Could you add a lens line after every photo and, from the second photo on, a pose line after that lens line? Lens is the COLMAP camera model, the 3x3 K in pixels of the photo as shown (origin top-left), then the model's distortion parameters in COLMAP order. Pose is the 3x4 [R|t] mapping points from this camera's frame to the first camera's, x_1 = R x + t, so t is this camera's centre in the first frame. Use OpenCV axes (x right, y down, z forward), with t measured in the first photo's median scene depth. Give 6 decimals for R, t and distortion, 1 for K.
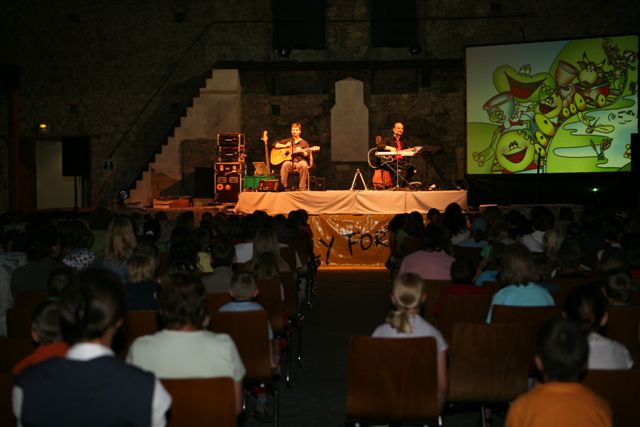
lens RADIAL K [[1126.9, 0, 320.0], [0, 1126.9, 213.5], [0, 0, 1]] dist [0.146752, -0.008814]
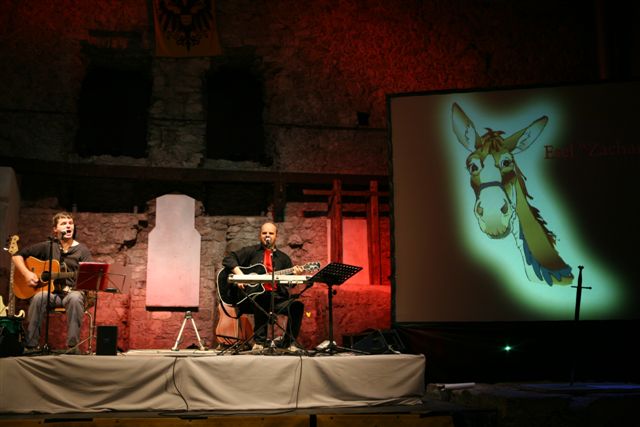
lens RADIAL K [[719.4, 0, 320.0], [0, 719.4, 213.5], [0, 0, 1]] dist [-0.032799, 0.032360]
pose [[0.973026, 0.046121, 0.226037, 0.012124], [-0.001000, 0.980646, -0.195789, -0.014923], [-0.230692, 0.190282, 0.954240, 0.545473]]
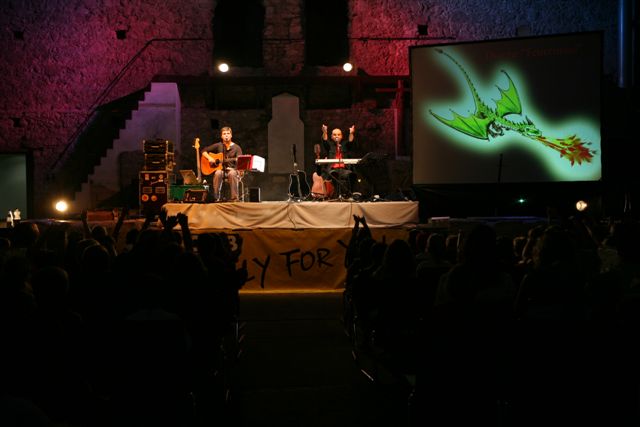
lens RADIAL K [[751.7, 0, 320.0], [0, 751.7, 213.5], [0, 0, 1]] dist [-0.013405, 0.003598]
pose [[0.997166, -0.002131, 0.075203, 0.005408], [0.002435, 0.999989, -0.003952, -0.006663], [-0.075194, 0.004124, 0.997160, 0.314708]]
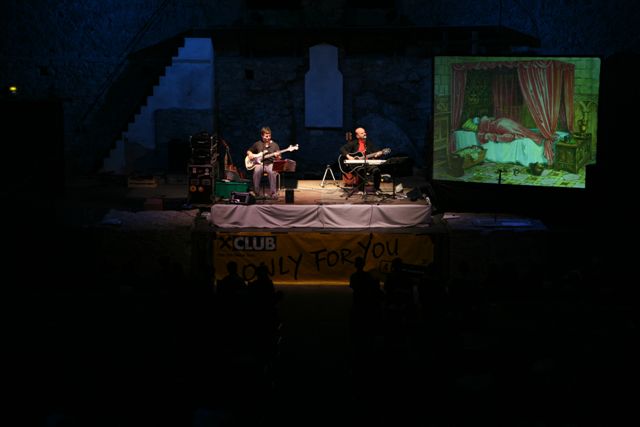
lens RADIAL K [[1235.3, 0, 320.0], [0, 1235.3, 213.5], [0, 0, 1]] dist [0.228675, -0.130838]
pose [[0.999936, 0.005206, 0.010024, 0.012926], [-0.006701, 0.987821, 0.155450, -0.145243], [-0.009092, -0.155507, 0.987793, -0.097140]]
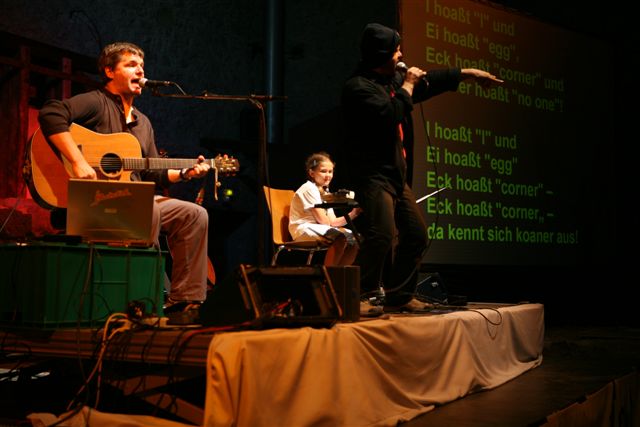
lens RADIAL K [[831.8, 0, 320.0], [0, 831.8, 213.5], [0, 0, 1]] dist [-0.002018, 0.046340]
pose [[0.460816, 0.077680, 0.884090, -0.137480], [0.009849, 0.995653, -0.092616, -0.019792], [-0.887441, 0.051386, 0.458048, 0.714287]]
